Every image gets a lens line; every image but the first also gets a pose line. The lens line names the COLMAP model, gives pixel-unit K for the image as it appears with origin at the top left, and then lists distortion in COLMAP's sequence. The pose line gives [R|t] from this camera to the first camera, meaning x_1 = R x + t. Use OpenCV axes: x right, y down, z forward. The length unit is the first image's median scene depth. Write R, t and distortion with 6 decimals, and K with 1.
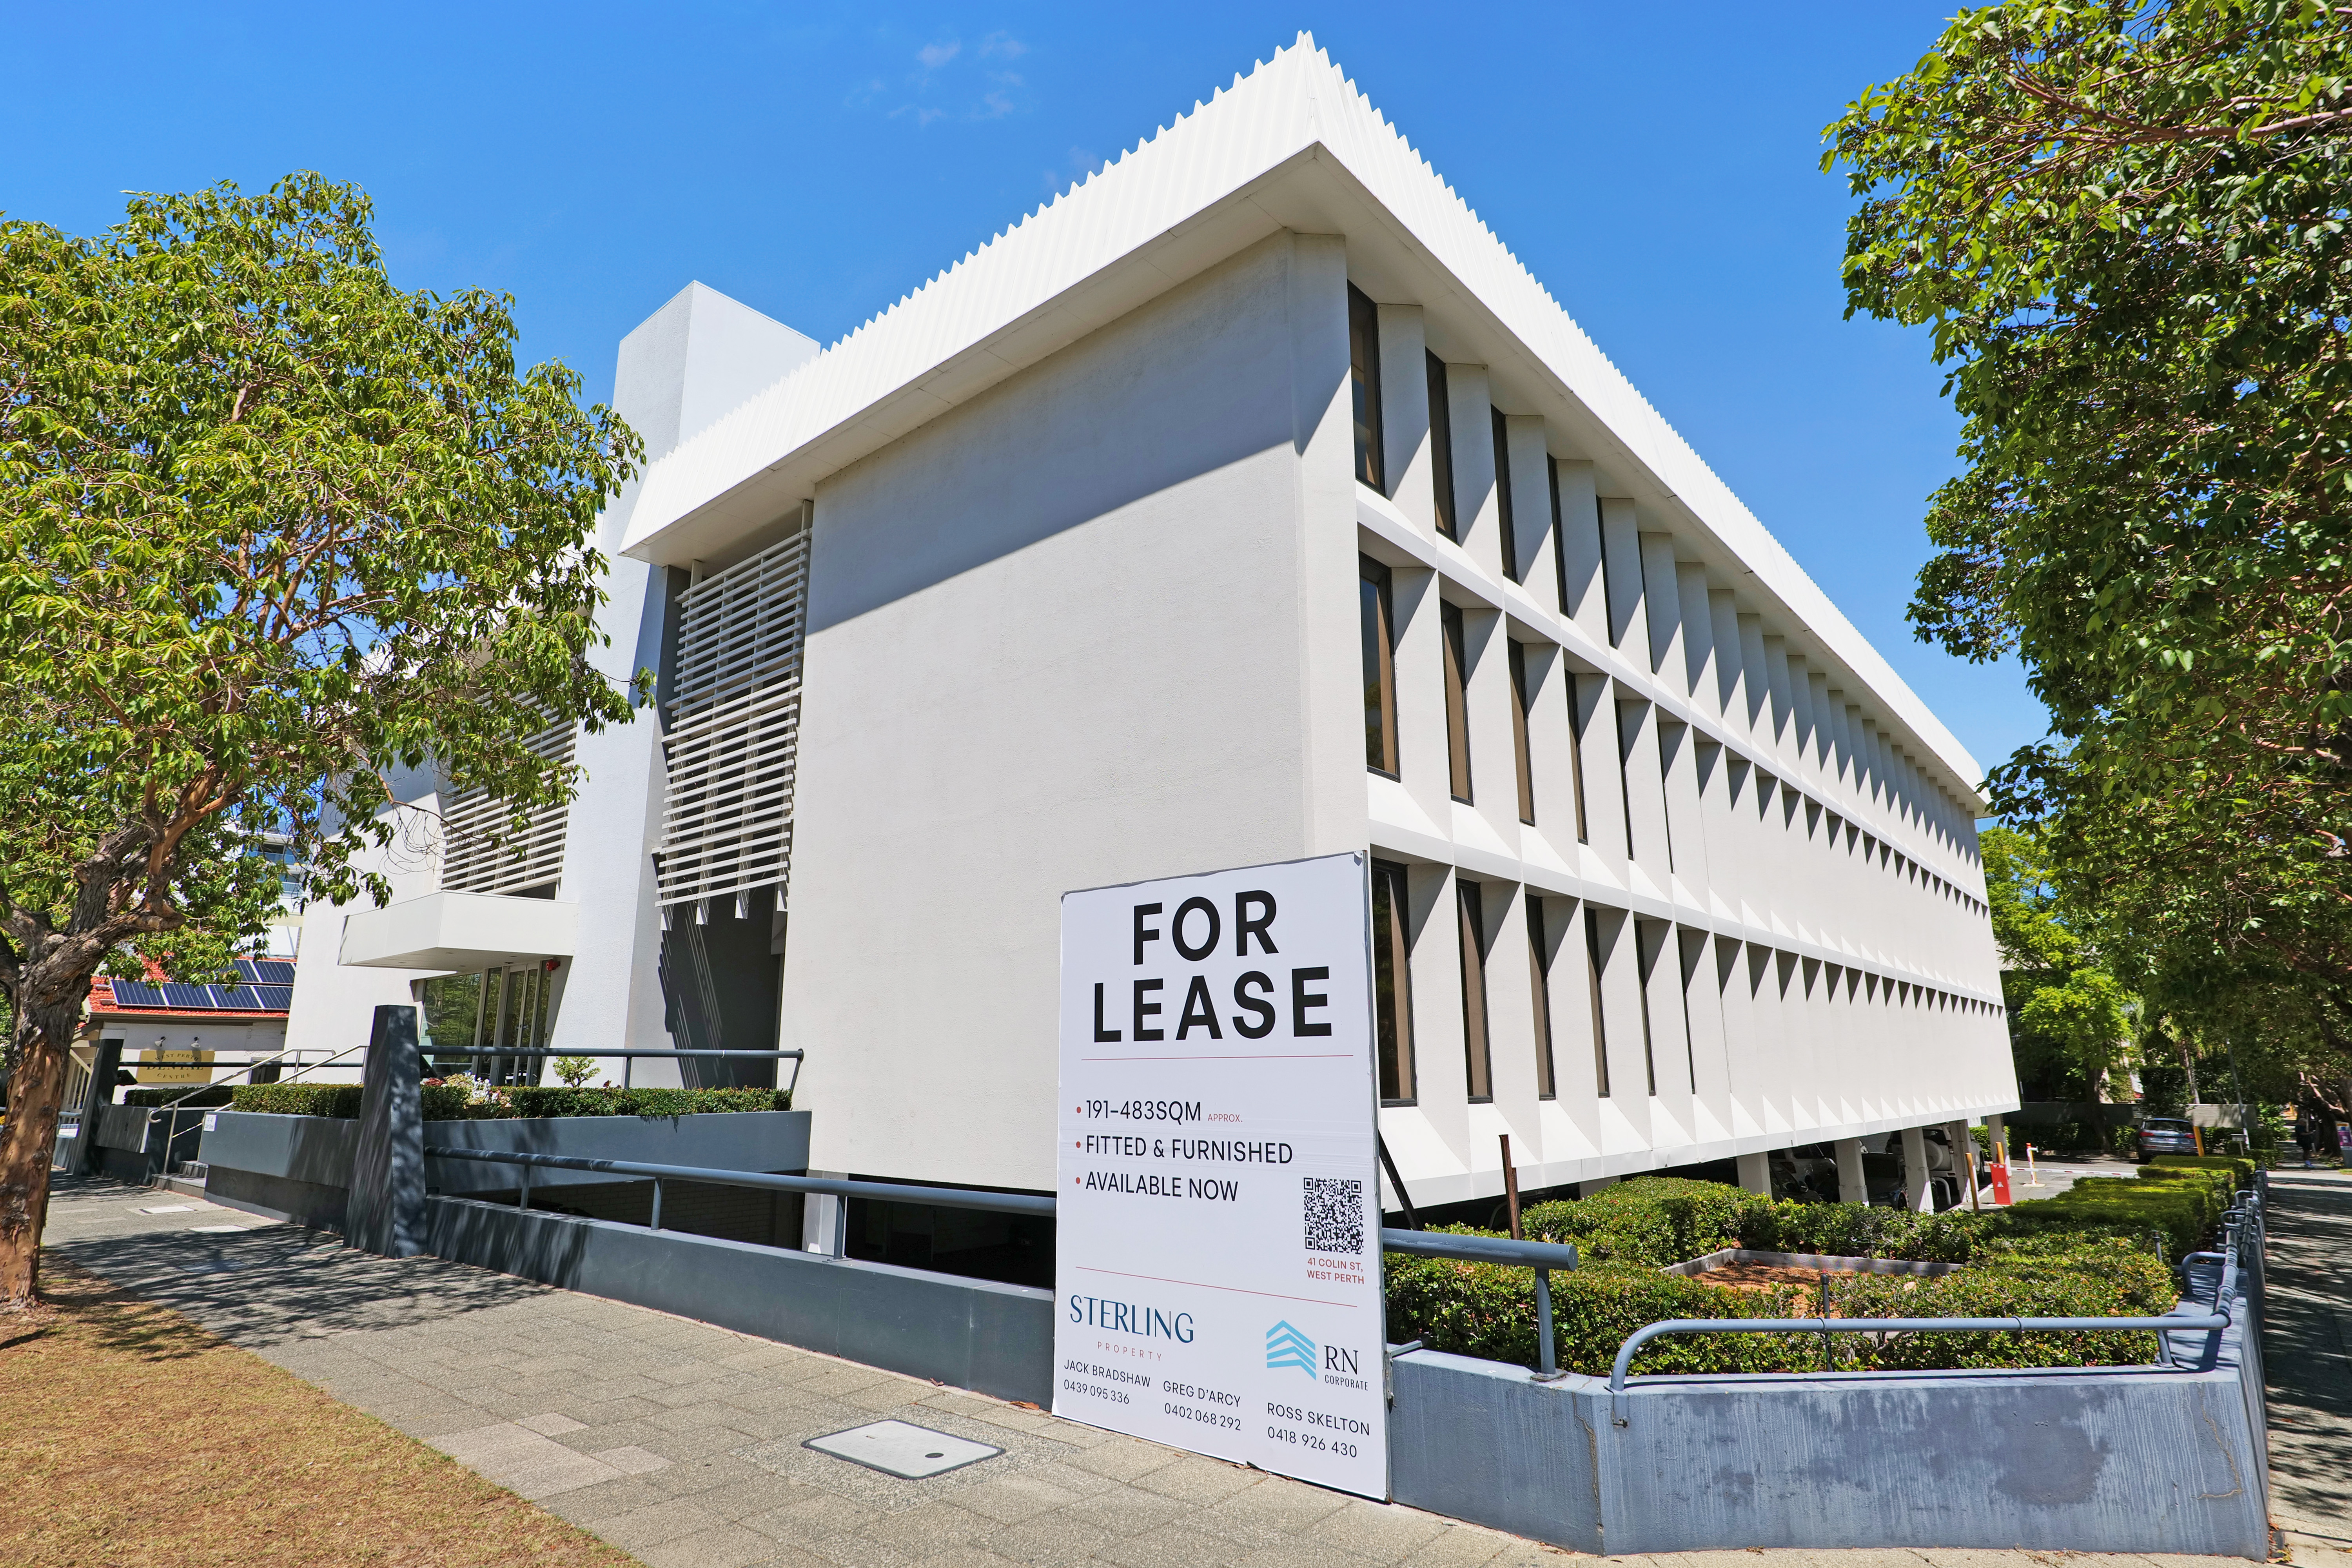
lens RADIAL K [[1207.0, 0, 1174.4], [0, 1207.0, 795.9], [0, 0, 1]] dist [0.002277, -0.000277]
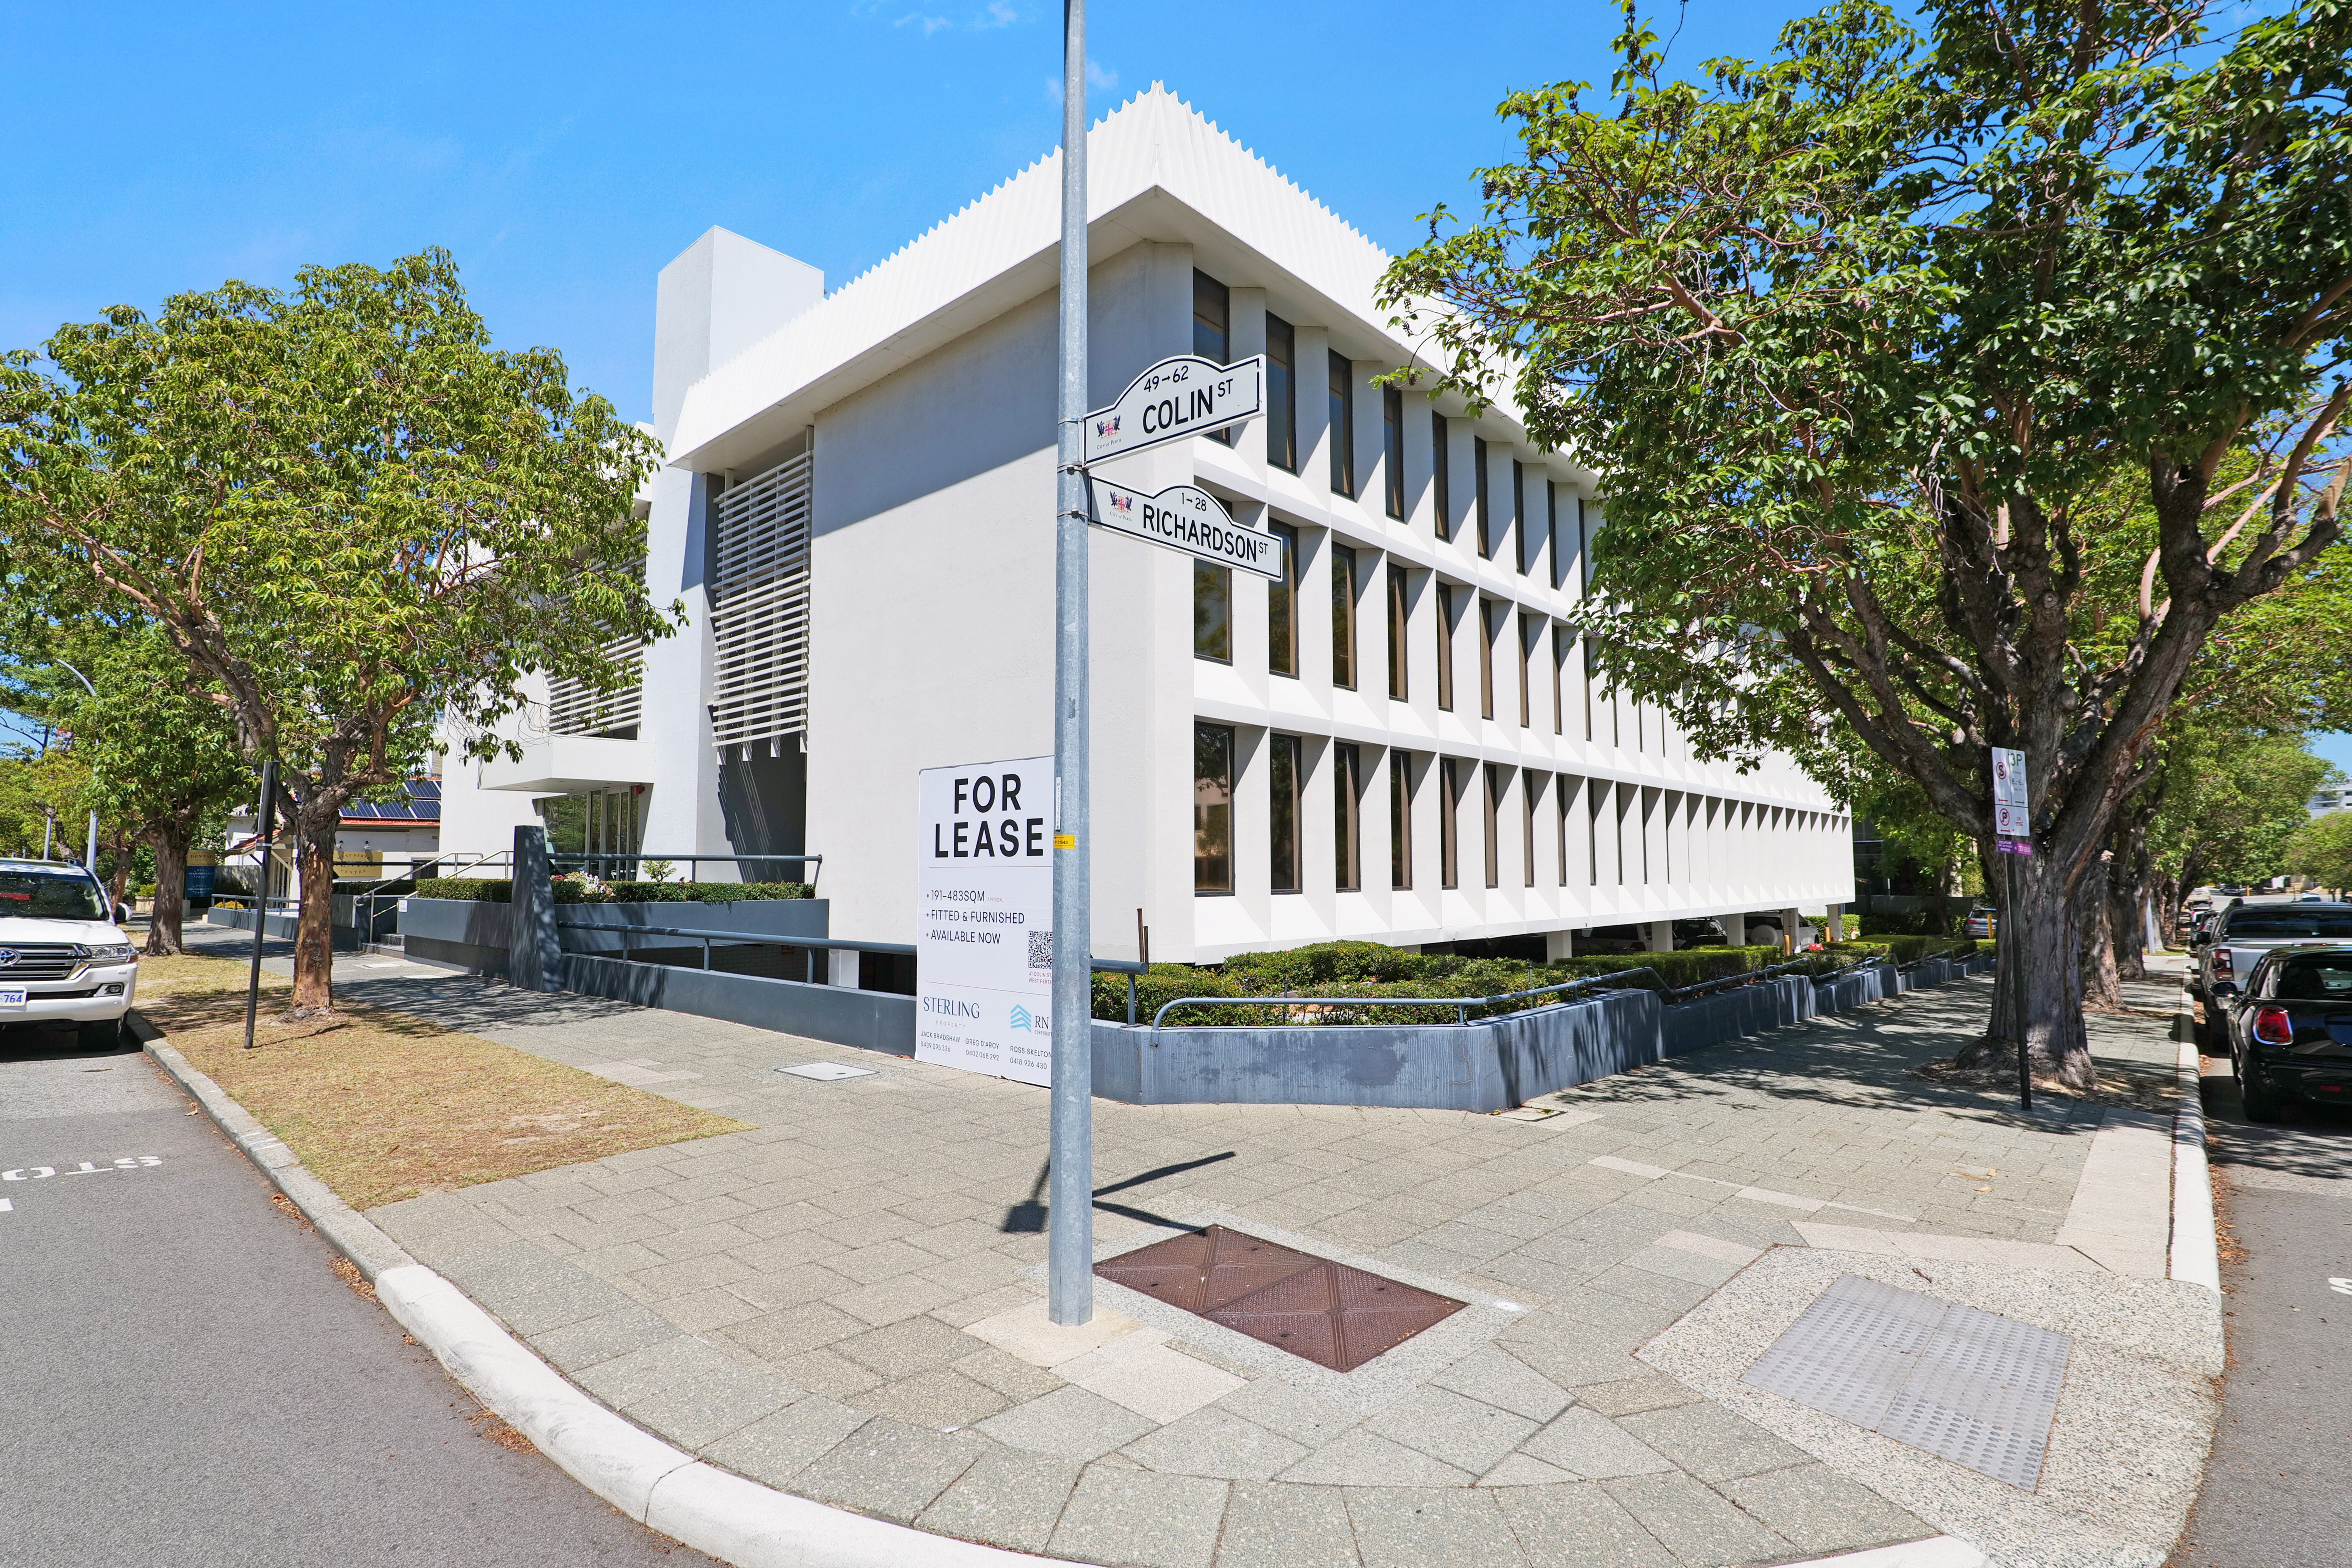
lens RADIAL K [[1109.6, 0, 1178.2], [0, 1109.6, 780.5], [0, 0, 1]] dist [-0.014640, 0.000191]
pose [[0.999672, -0.001263, -0.025572, 0.154388], [0.004948, 0.989485, 0.144552, -0.063476], [0.025121, -0.144631, 0.989167, -0.260592]]
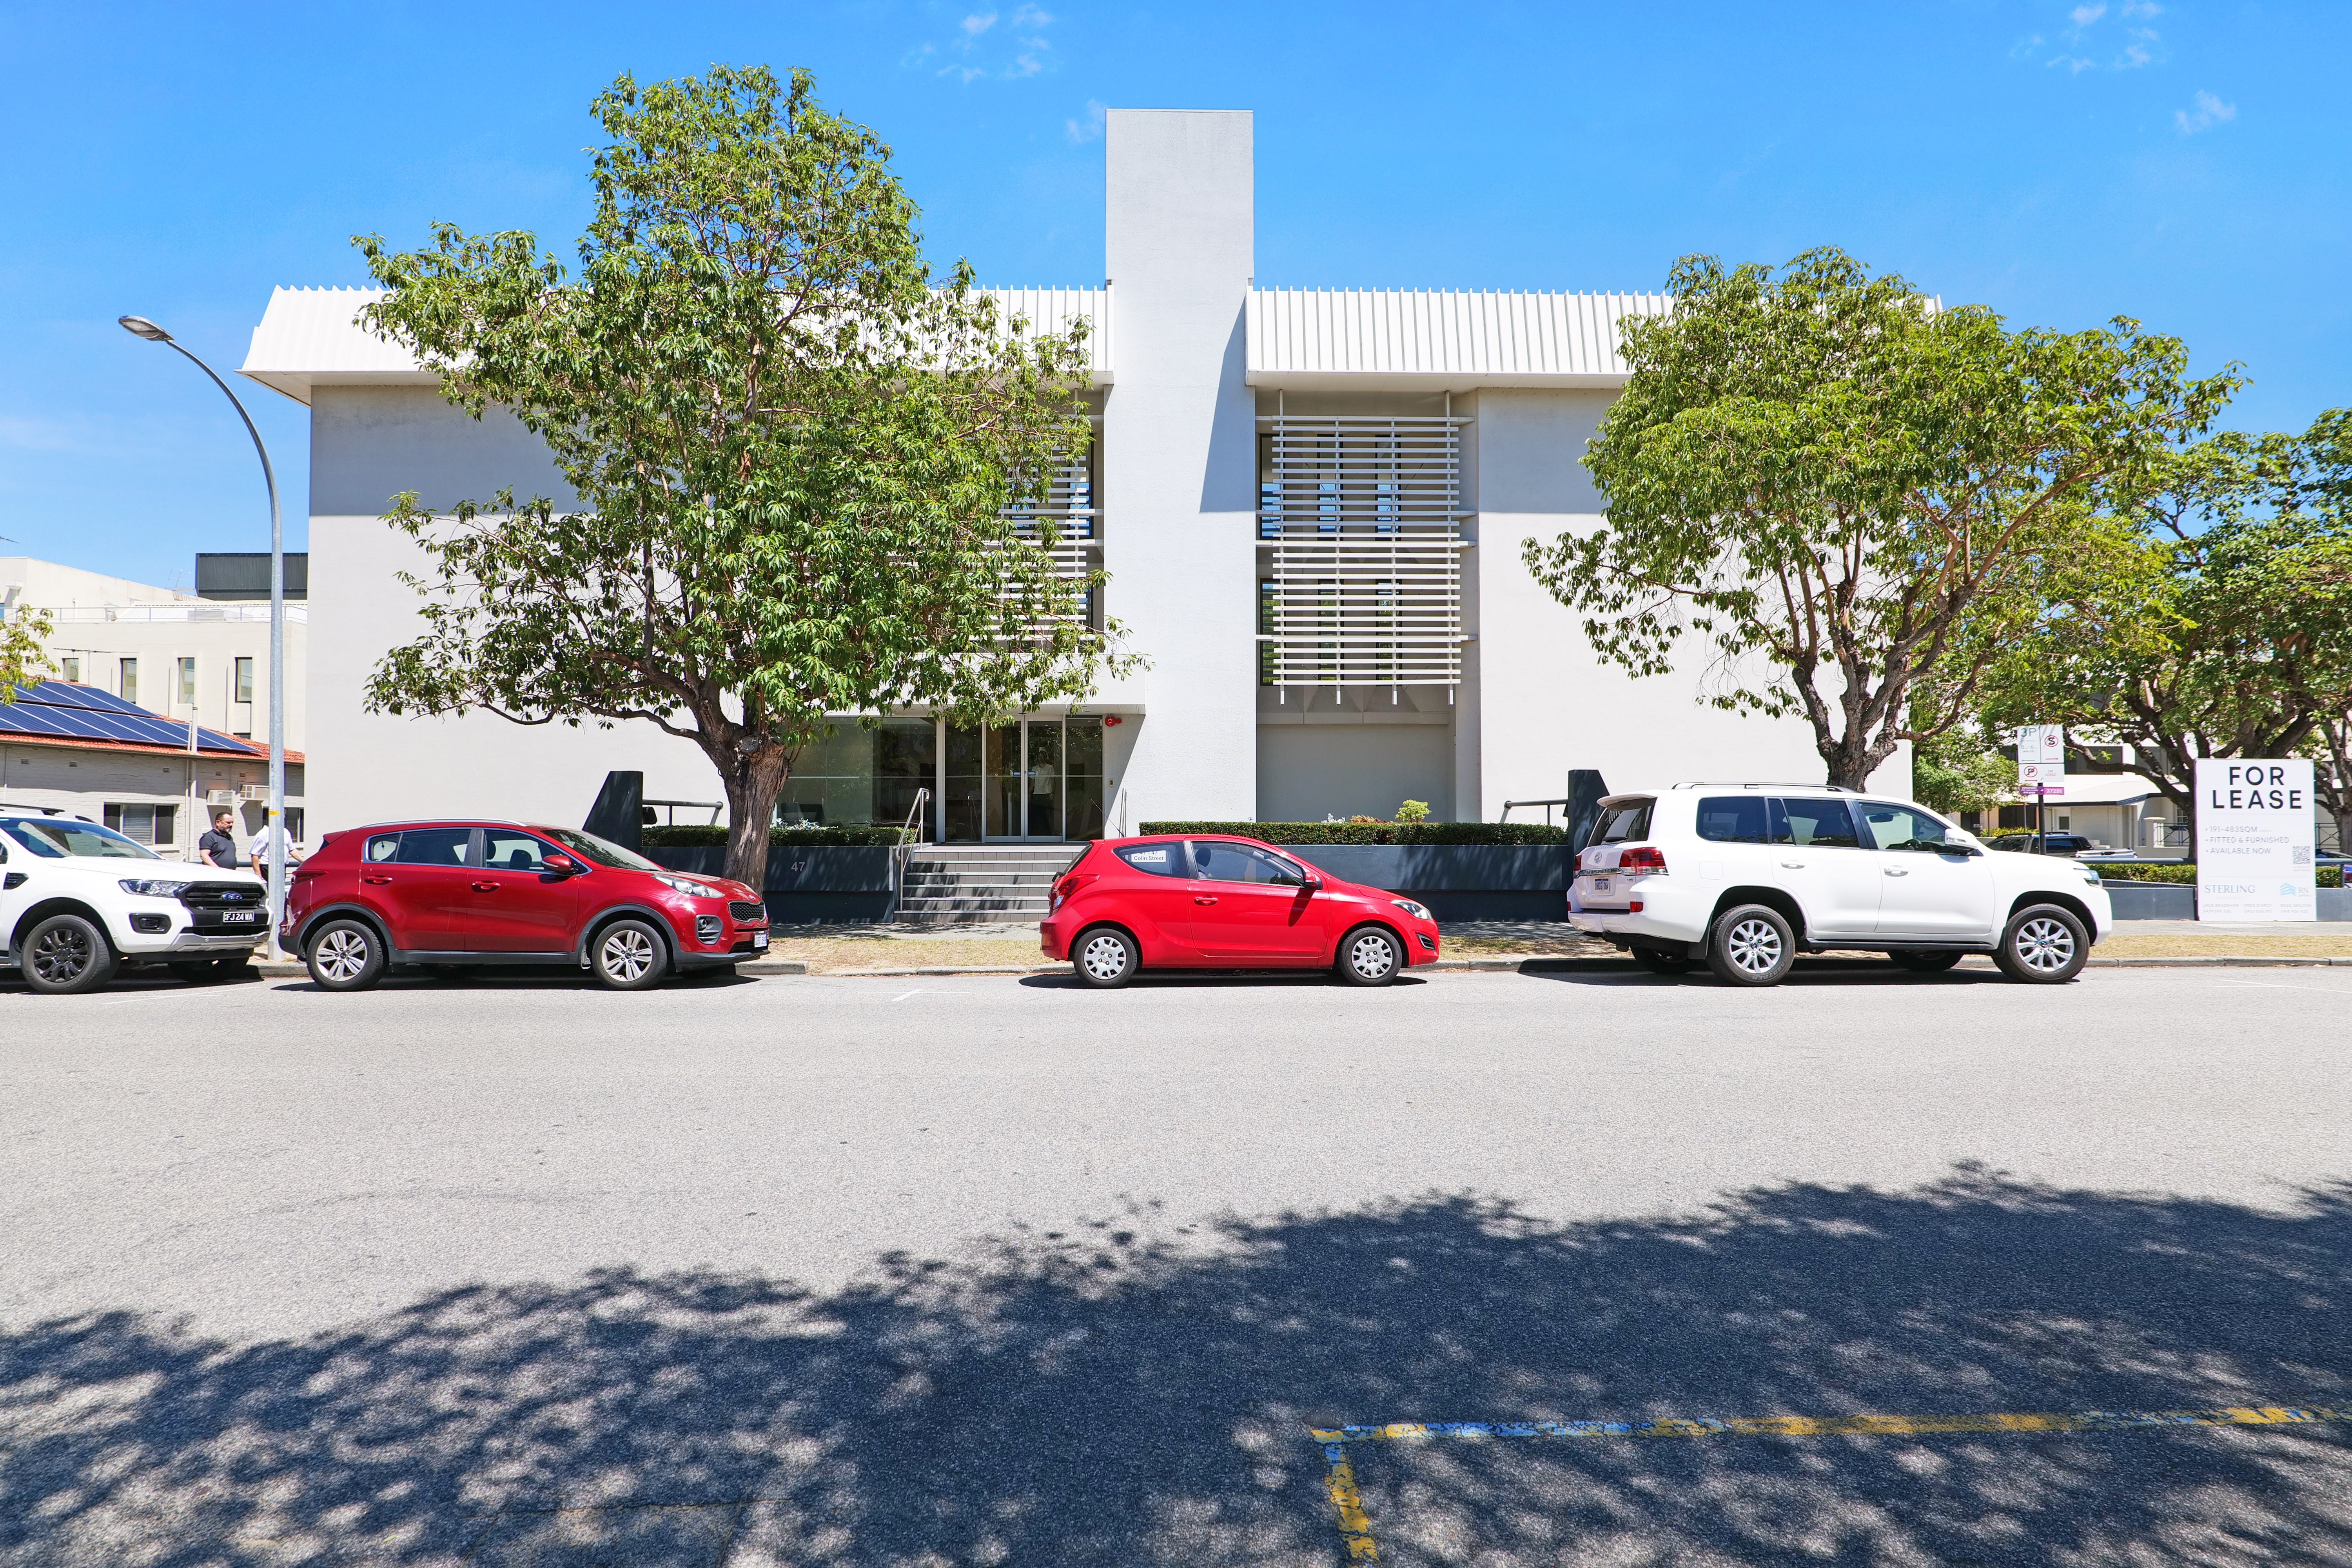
lens RADIAL K [[1207.0, 0, 1175.5], [0, 1207.0, 785.4], [0, 0, 1]] dist [0.002277, -0.000277]
pose [[0.778651, 0.009243, 0.627390, -1.988341], [-0.140455, 0.977086, 0.159923, 0.009389], [-0.611535, -0.212645, 0.762107, 0.125797]]
